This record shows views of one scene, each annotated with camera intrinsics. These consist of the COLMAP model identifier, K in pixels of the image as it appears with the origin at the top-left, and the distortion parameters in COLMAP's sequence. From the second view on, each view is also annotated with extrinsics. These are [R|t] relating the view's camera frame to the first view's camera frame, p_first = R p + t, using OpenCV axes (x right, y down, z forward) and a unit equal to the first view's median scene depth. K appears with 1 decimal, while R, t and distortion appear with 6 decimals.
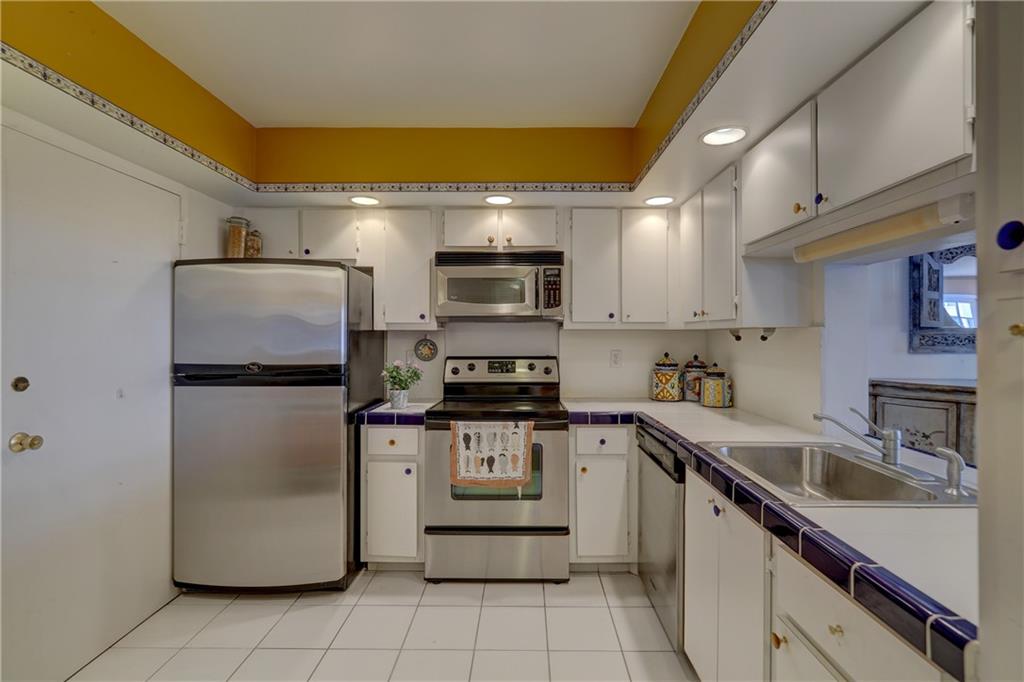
lens RADIAL K [[470.9, 0, 521.2], [0, 470.9, 335.3], [0, 0, 1]] dist [-0.014964, 0.010495]
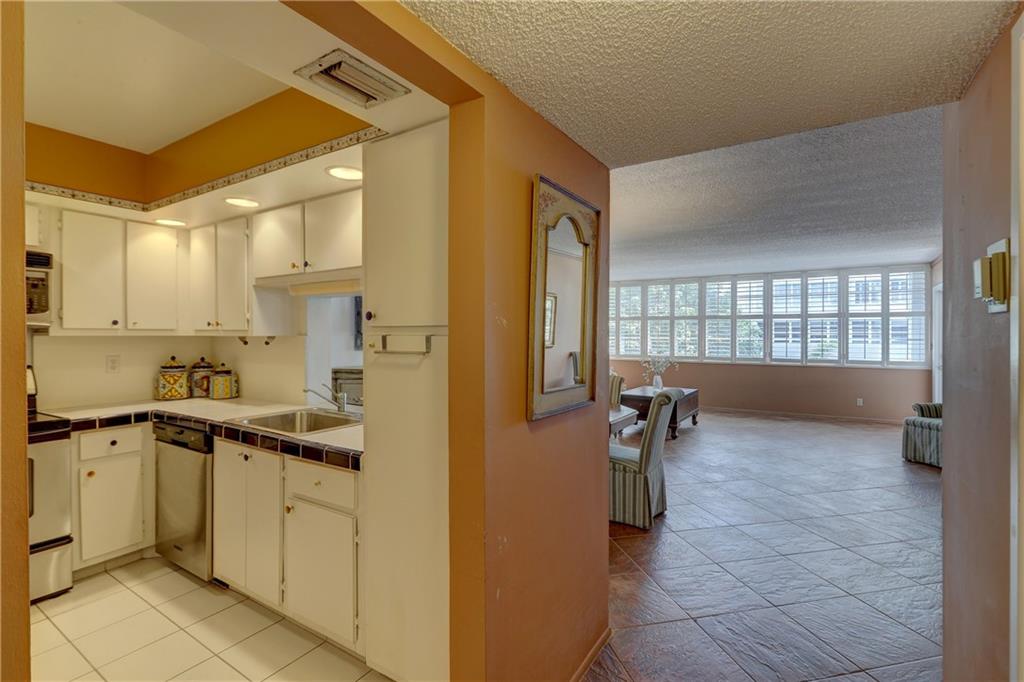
lens RADIAL K [[470.9, 0, 521.2], [0, 470.9, 335.3], [0, 0, 1]] dist [-0.014964, 0.010495]
pose [[0.525327, -0.004148, 0.850890, -0.239165], [0.000026, 0.999988, 0.004859, -0.020993], [-0.850900, -0.002530, 0.525321, -0.332071]]
